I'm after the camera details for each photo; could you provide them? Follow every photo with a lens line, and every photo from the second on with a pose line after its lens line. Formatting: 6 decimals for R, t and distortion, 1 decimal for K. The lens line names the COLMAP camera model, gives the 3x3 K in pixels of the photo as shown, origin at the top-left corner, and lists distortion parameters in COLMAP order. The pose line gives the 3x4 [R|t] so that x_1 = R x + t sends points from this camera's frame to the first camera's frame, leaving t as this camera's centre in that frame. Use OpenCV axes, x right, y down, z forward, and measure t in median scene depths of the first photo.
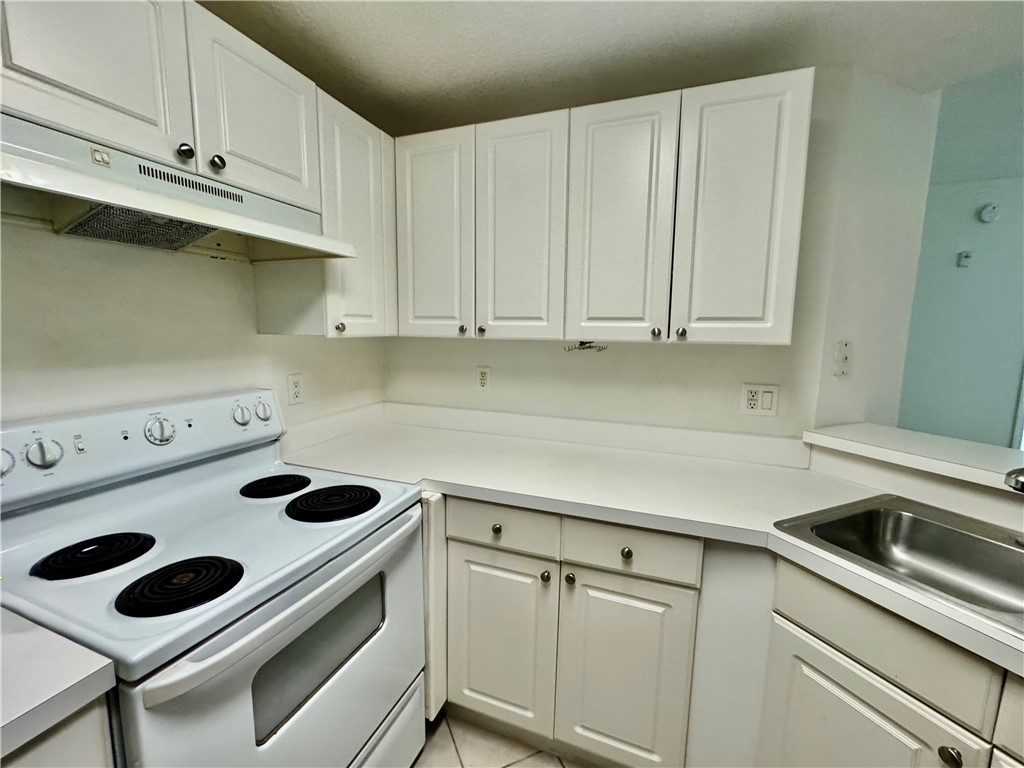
lens RADIAL K [[428.3, 0, 516.3], [0, 428.3, 385.6], [0, 0, 1]] dist [-0.005278, 0.001308]
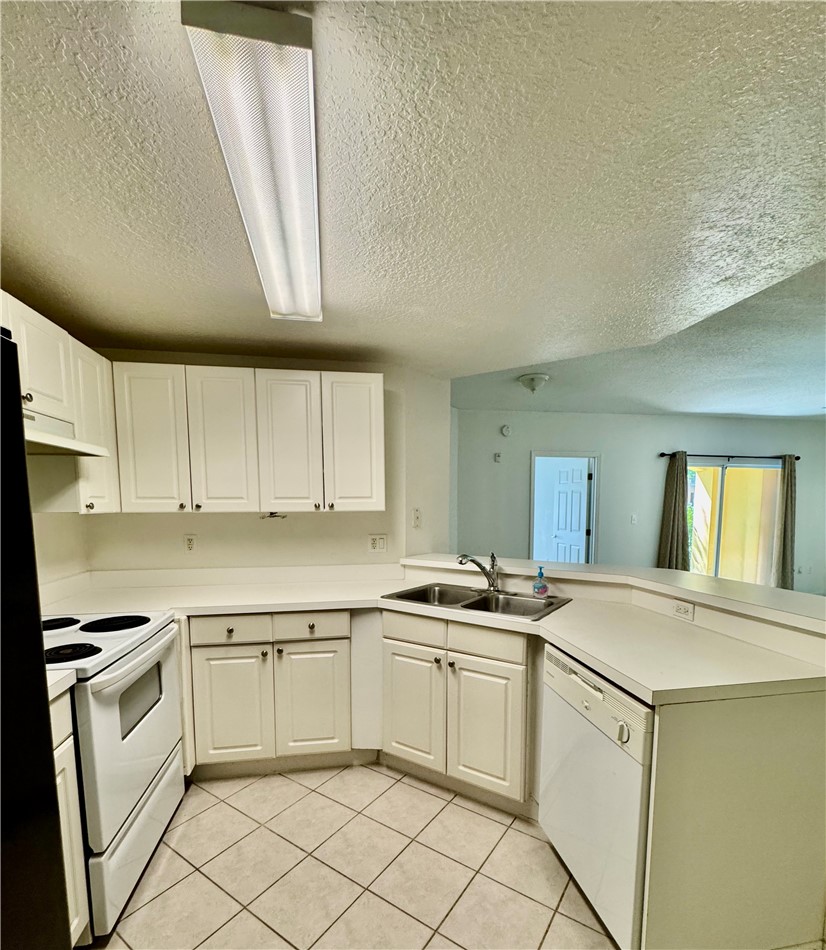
lens RADIAL K [[446.2, 0, 411.6], [0, 446.2, 547.7], [0, 0, 1]] dist [-0.002764, 0.000143]
pose [[0.861451, -0.065058, 0.503656, -0.274710], [0.082482, 0.996516, -0.012355, 0.103521], [-0.501097, 0.052186, 0.863816, -0.771941]]
